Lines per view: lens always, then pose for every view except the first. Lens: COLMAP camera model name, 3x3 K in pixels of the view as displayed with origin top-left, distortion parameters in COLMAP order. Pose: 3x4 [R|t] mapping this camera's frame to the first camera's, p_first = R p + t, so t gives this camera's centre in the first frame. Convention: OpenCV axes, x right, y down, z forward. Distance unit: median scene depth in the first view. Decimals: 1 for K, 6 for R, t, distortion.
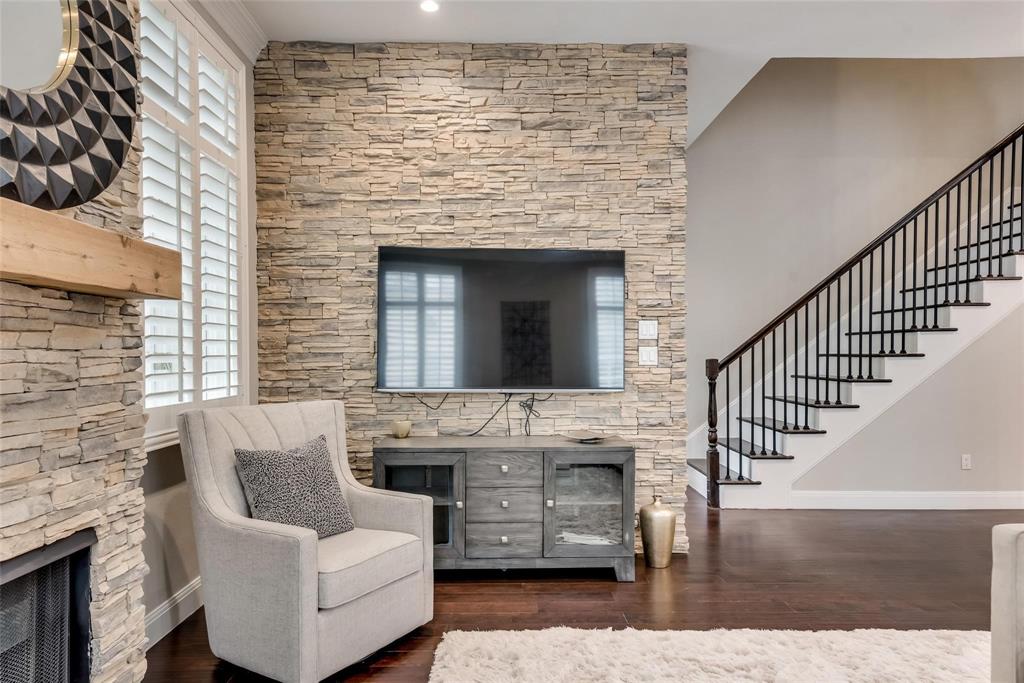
lens RADIAL K [[640.8, 0, 504.6], [0, 640.8, 365.9], [0, 0, 1]] dist [0.018577, -0.000183]
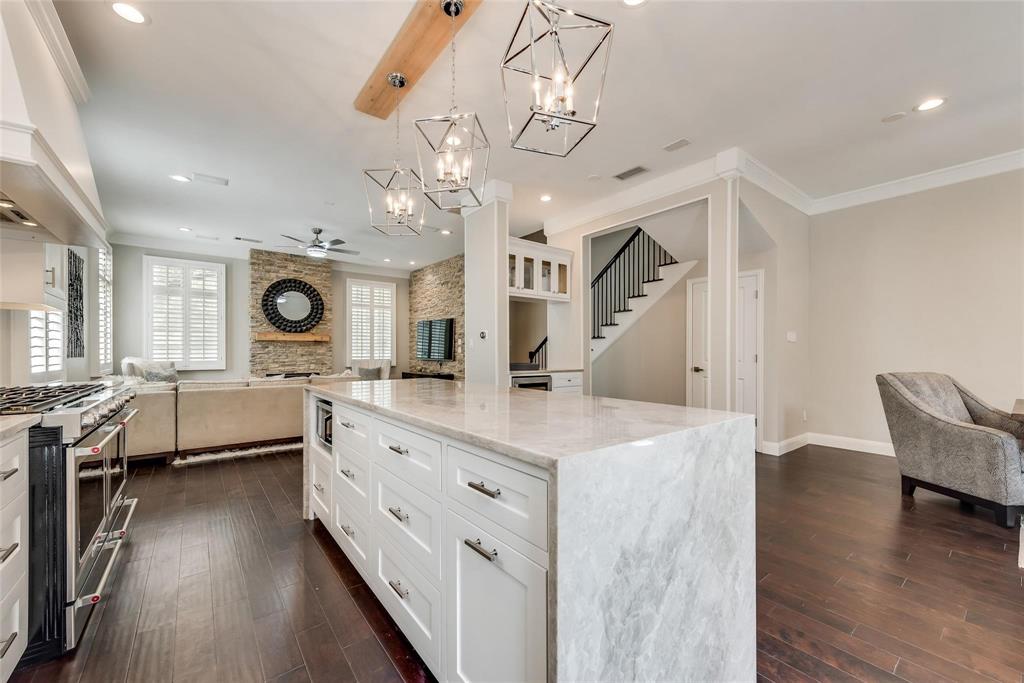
lens RADIAL K [[400.4, 0, 513.5], [0, 400.4, 350.7], [0, 0, 1]] dist [0.010271, -0.002317]
pose [[0.609464, -0.000793, -0.792813, 2.004791], [-0.014583, 0.999819, -0.012211, 0.009741], [0.792679, 0.019004, 0.609343, -0.009479]]
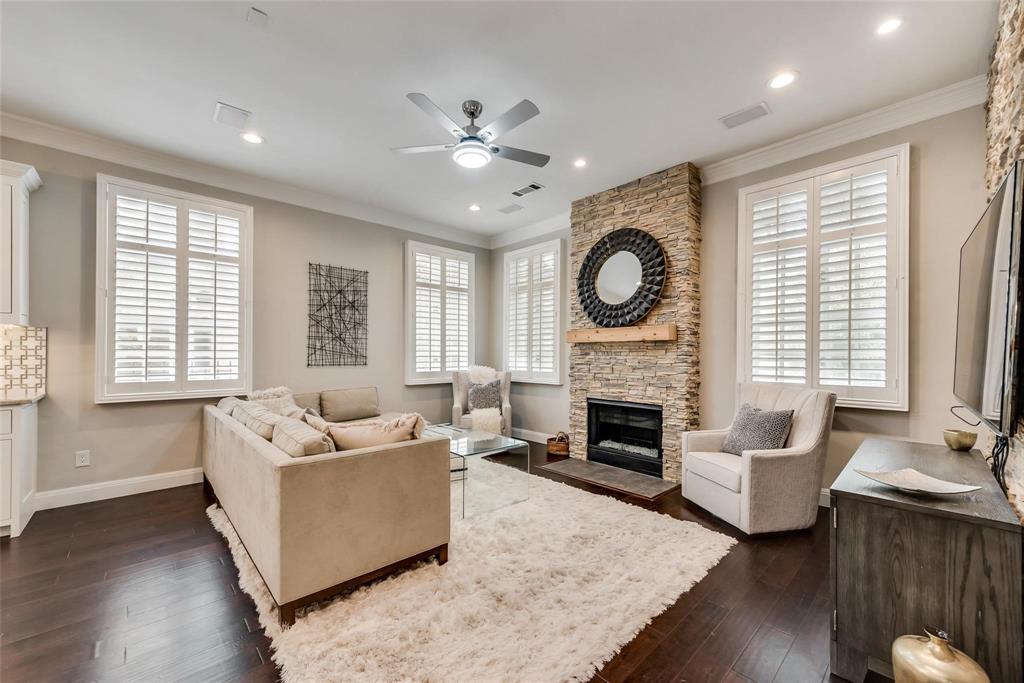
lens RADIAL K [[400.4, 0, 525.0], [0, 400.4, 348.4], [0, 0, 1]] dist [0.010271, -0.002317]
pose [[-0.727854, -0.004928, -0.685714, 0.669622], [-0.009068, 0.999956, 0.002438, -0.030934], [0.685672, 0.007992, -0.727867, 0.978231]]
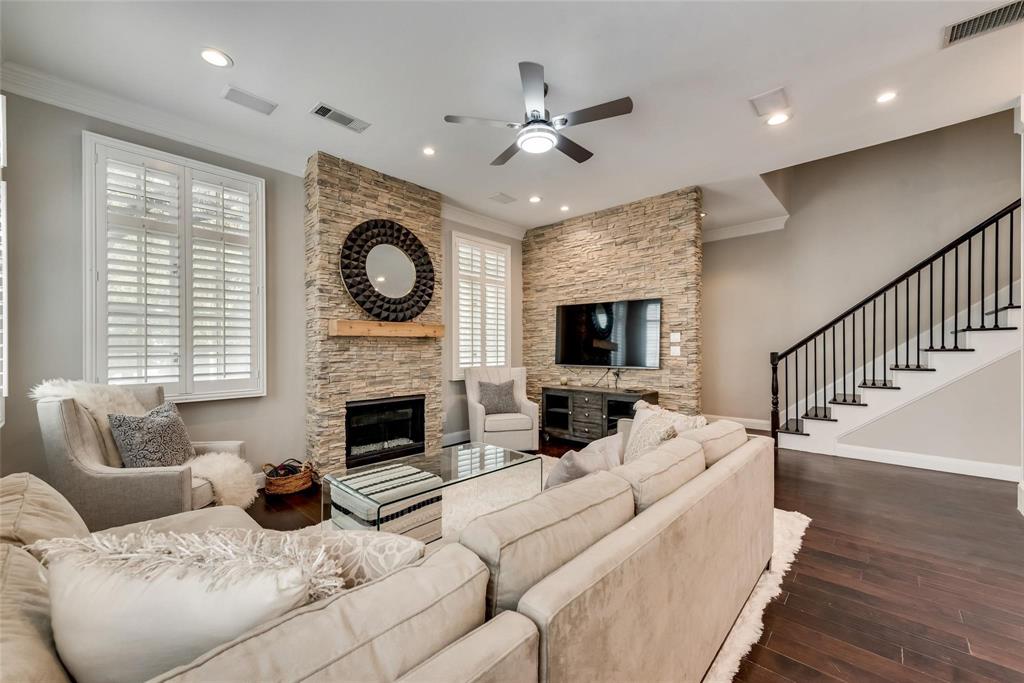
lens RADIAL K [[400.4, 0, 508.7], [0, 400.4, 345.8], [0, 0, 1]] dist [0.010271, -0.002317]
pose [[0.725598, -0.007049, -0.688083, 0.692736], [-0.006027, 0.999844, -0.016598, -0.008120], [0.688093, 0.016191, 0.725442, -0.219151]]
